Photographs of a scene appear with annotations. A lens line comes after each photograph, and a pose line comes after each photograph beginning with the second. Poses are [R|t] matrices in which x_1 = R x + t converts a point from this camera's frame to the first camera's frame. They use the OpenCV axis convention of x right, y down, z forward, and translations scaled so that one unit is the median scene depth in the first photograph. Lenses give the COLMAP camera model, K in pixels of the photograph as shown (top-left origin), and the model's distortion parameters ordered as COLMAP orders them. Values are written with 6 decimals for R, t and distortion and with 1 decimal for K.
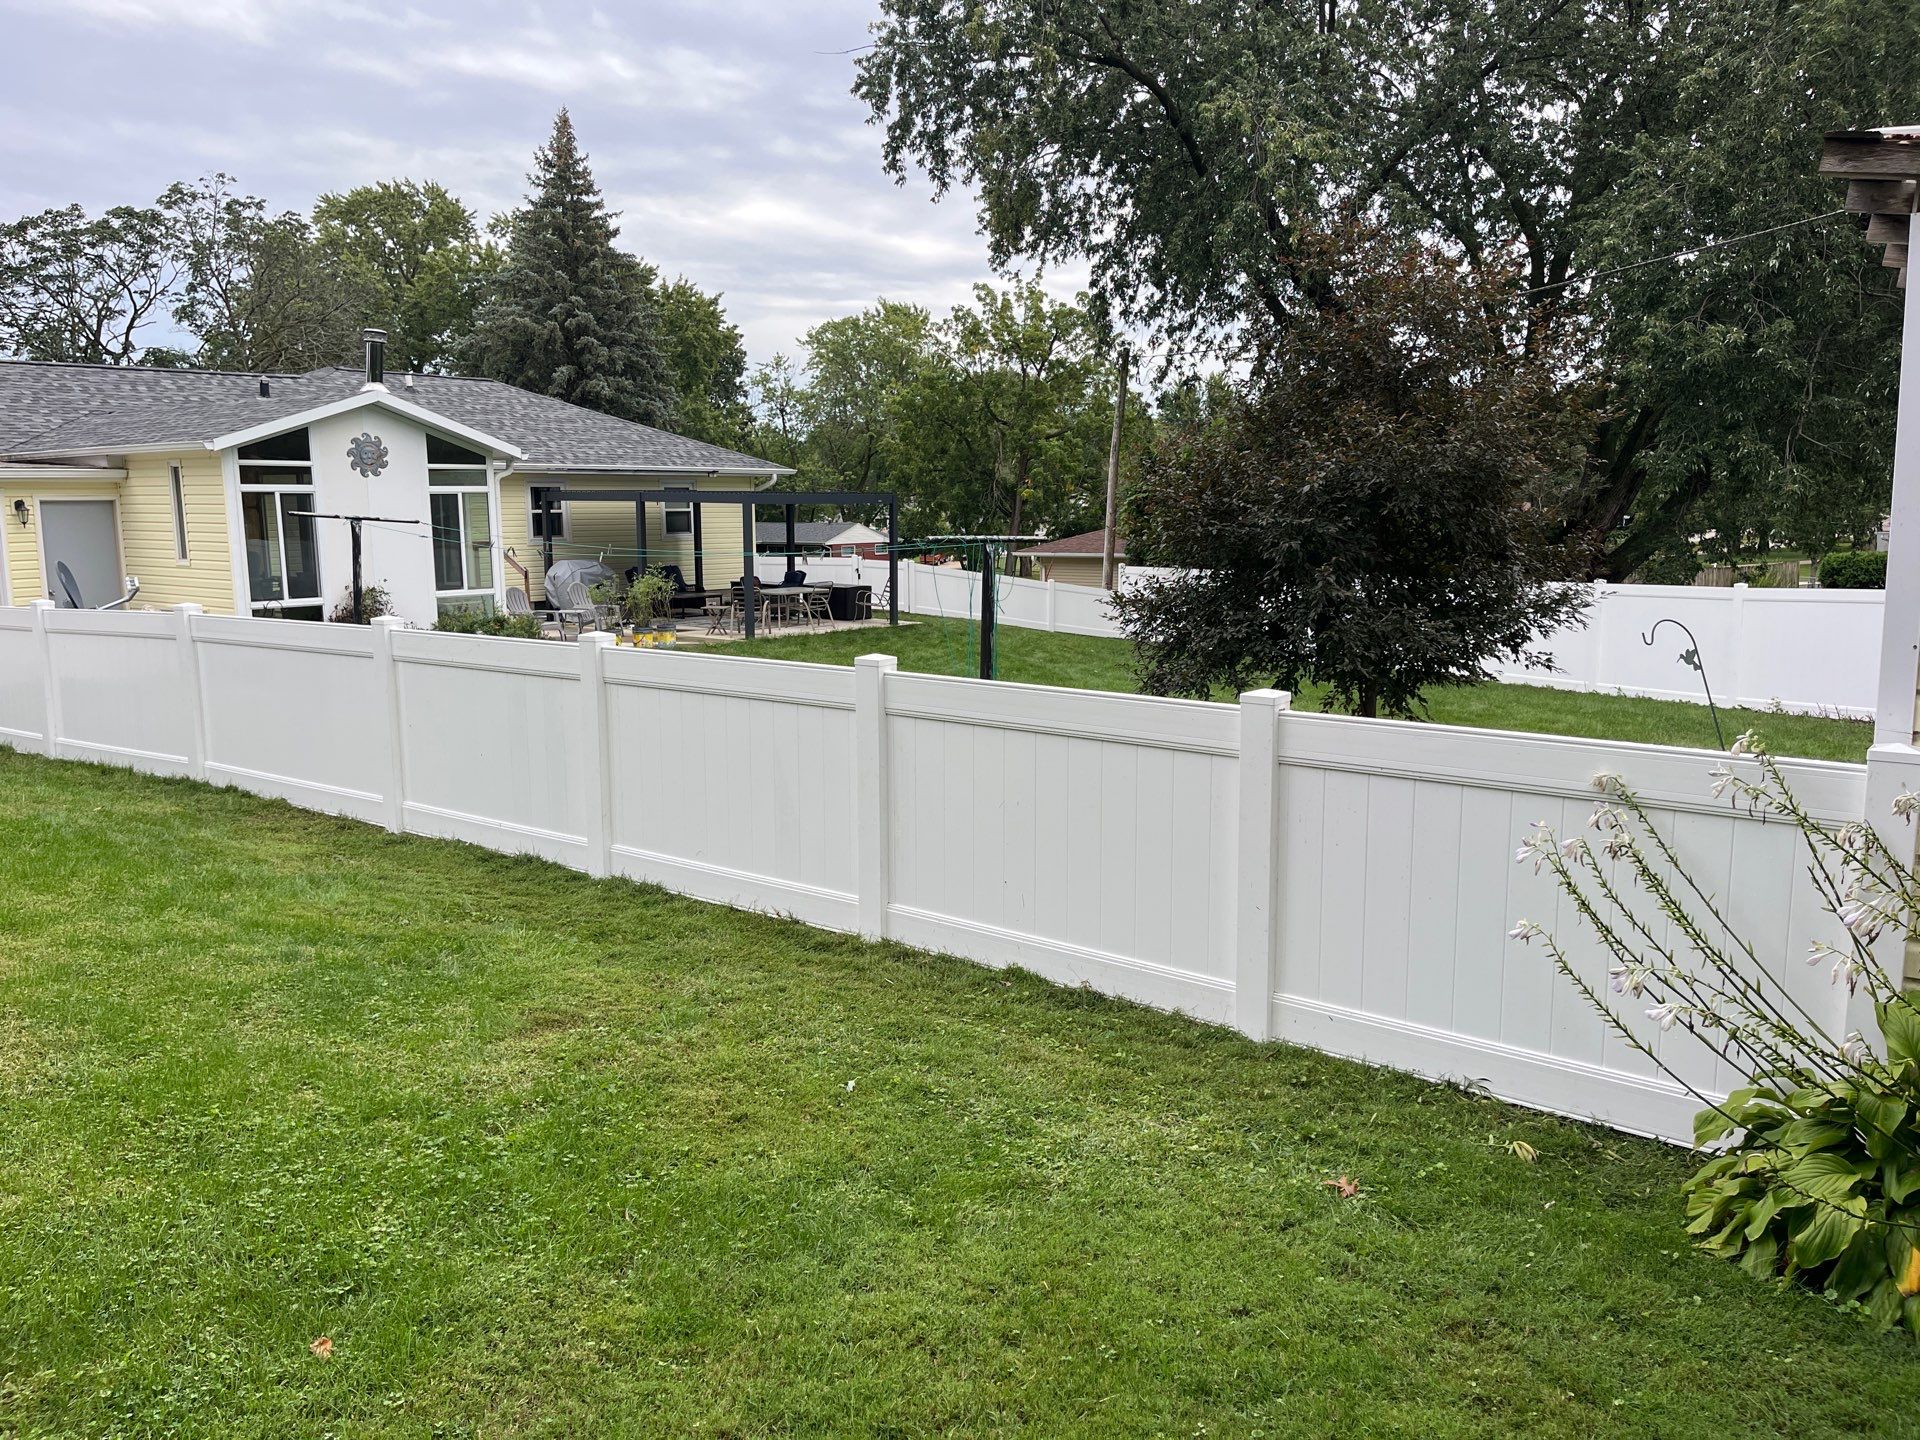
lens RADIAL K [[1438.3, 0, 973.6], [0, 1438.3, 716.5], [0, 0, 1]] dist [0.072560, -0.095363]
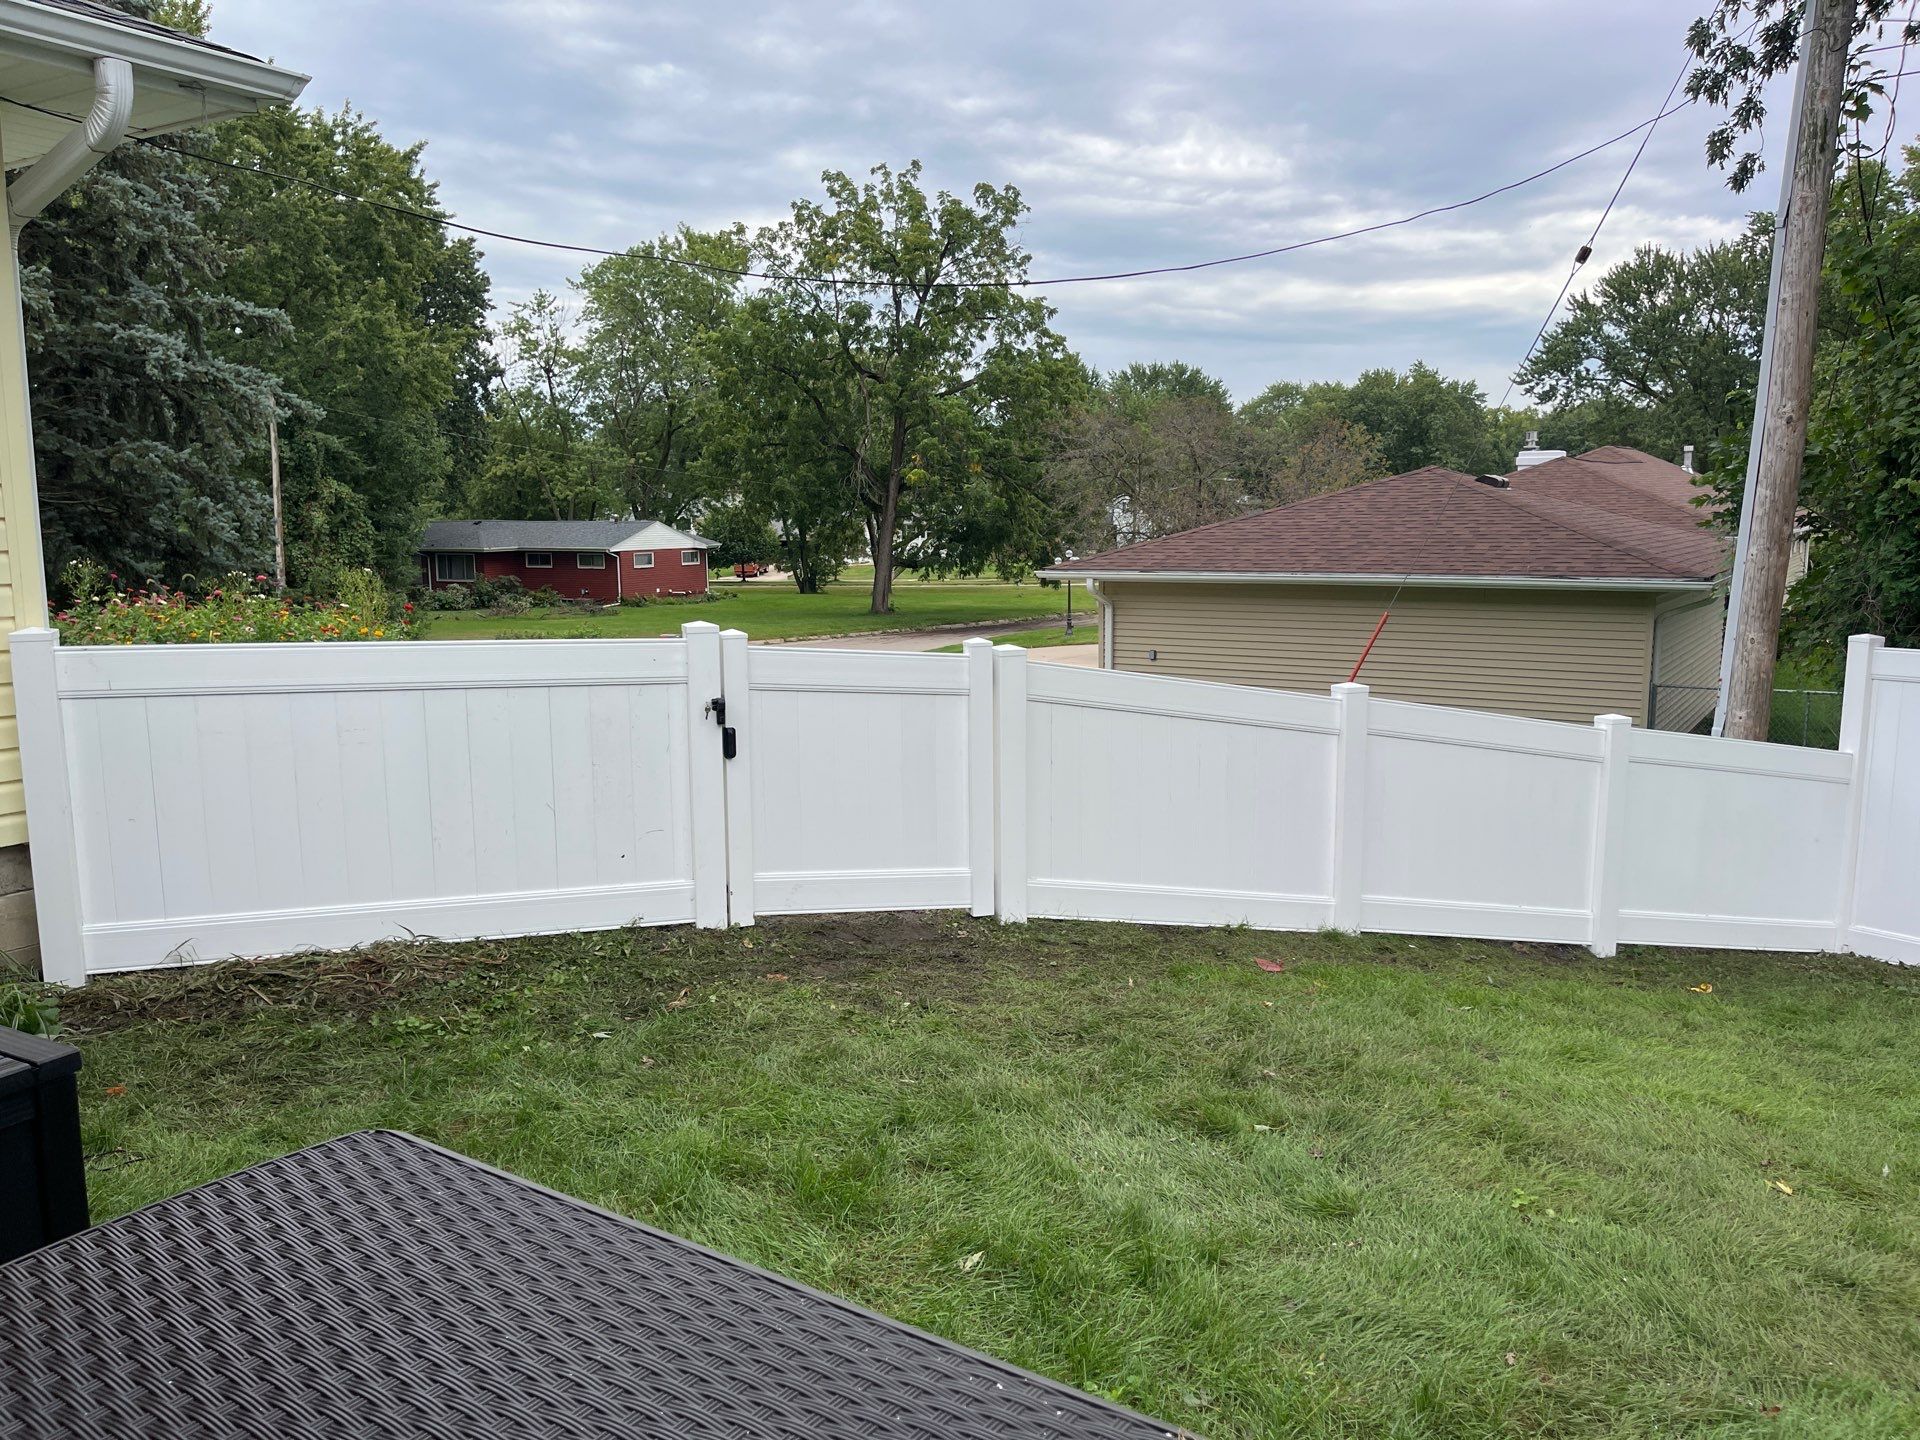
lens RADIAL K [[1438.8, 0, 975.2], [0, 1438.8, 728.4], [0, 0, 1]] dist [0.061506, -0.086492]
pose [[0.990415, -0.020105, 0.136651, -0.071736], [0.019535, 0.999794, 0.005510, -0.097156], [-0.136733, -0.002788, 0.990604, 0.800773]]
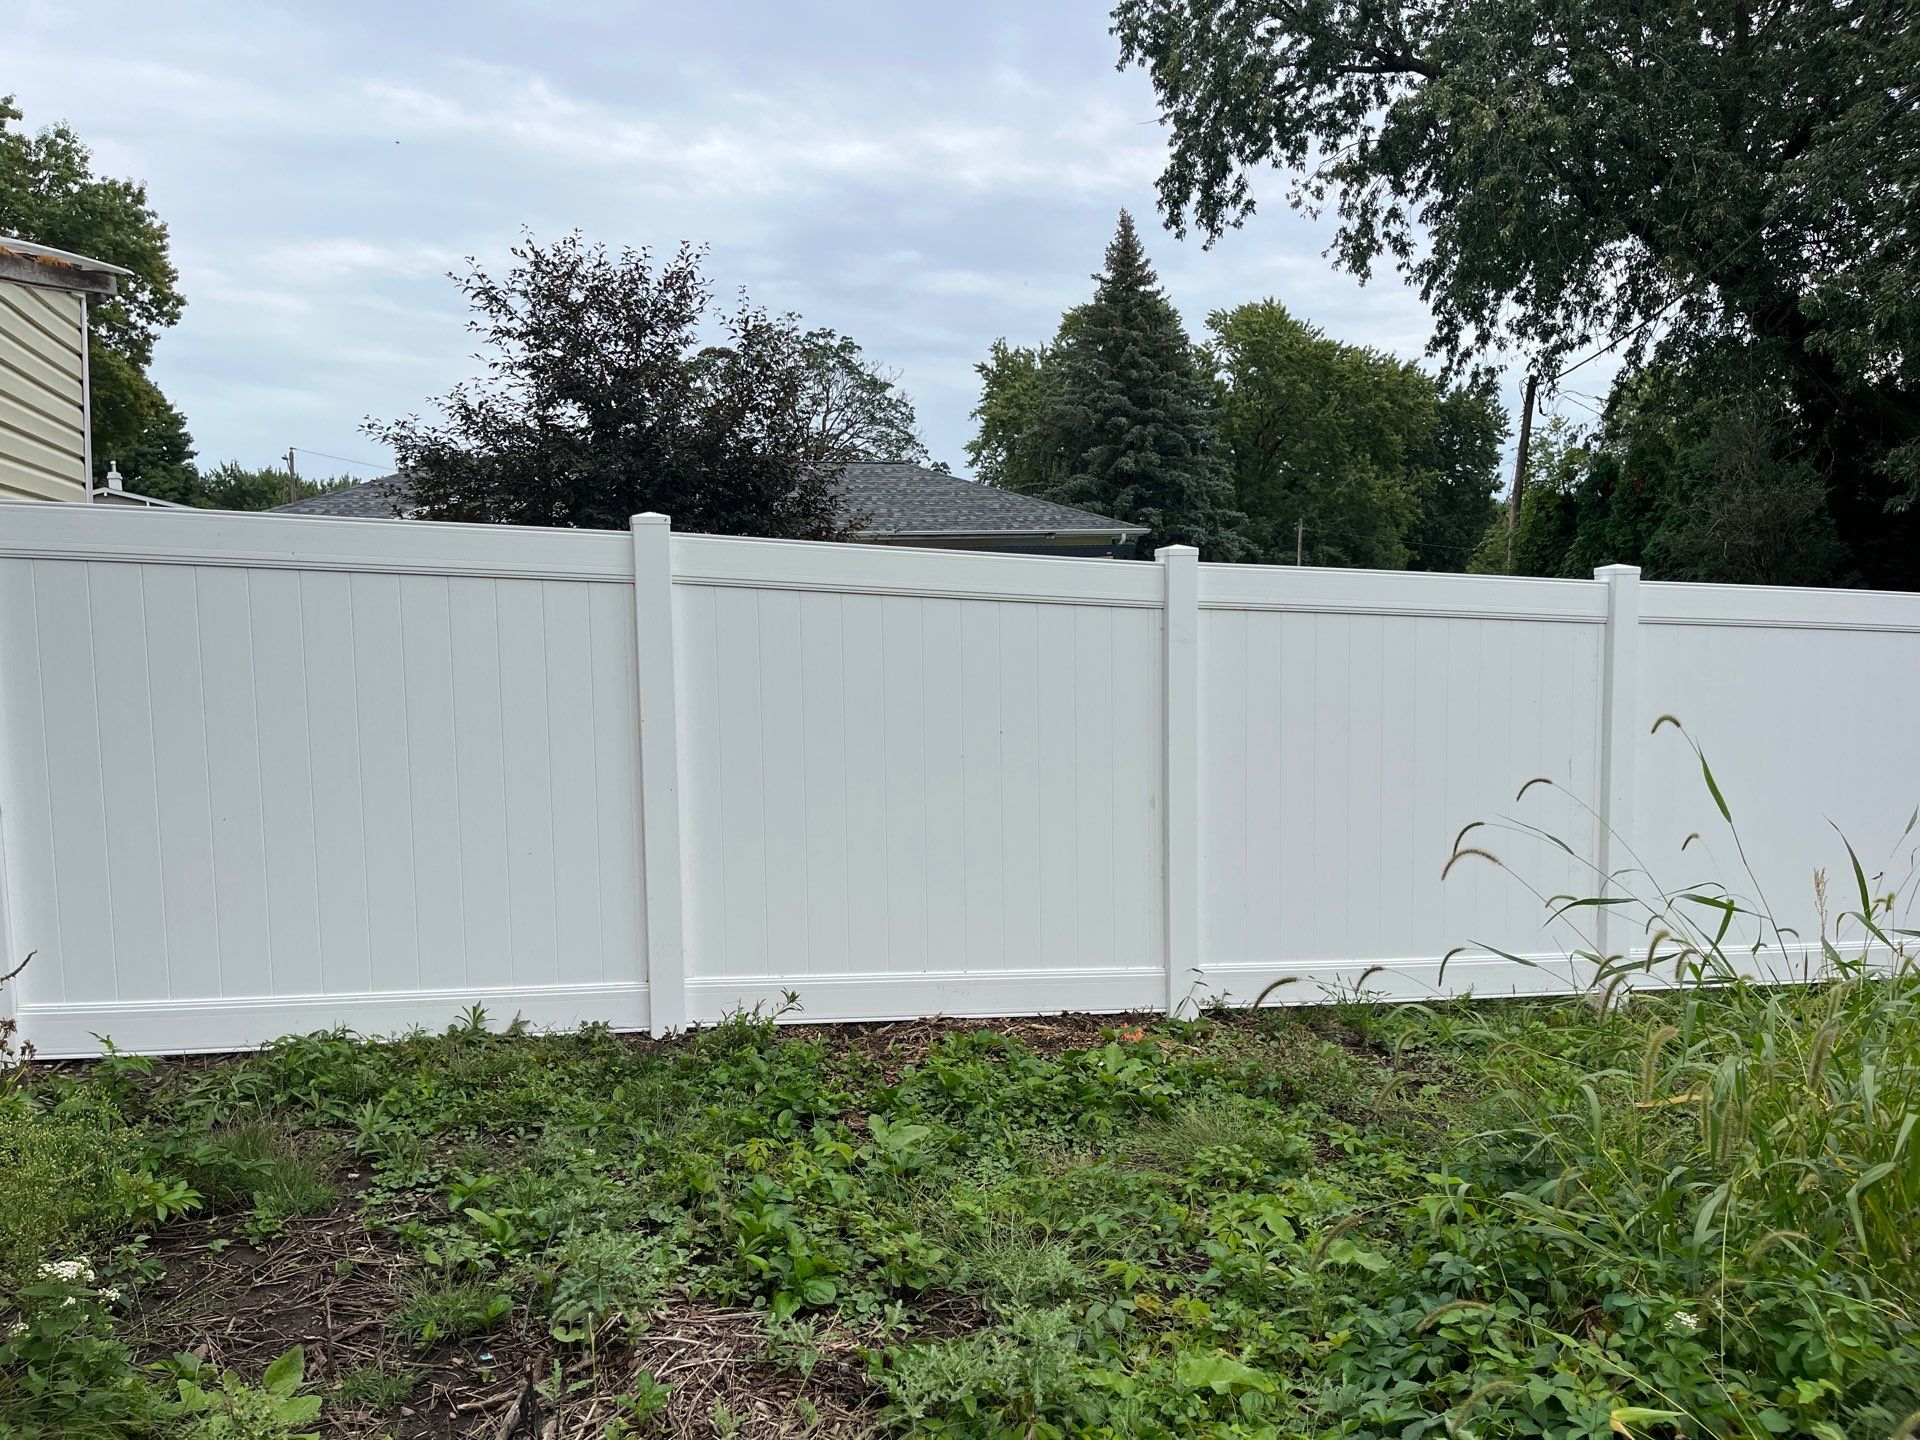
lens RADIAL K [[1438.8, 0, 975.2], [0, 1438.8, 728.4], [0, 0, 1]] dist [0.061506, -0.086492]
pose [[0.817138, 0.040226, -0.575036, 0.347282], [-0.068257, 0.997296, -0.027229, 0.004017], [0.572386, 0.061500, 0.817675, 0.107599]]
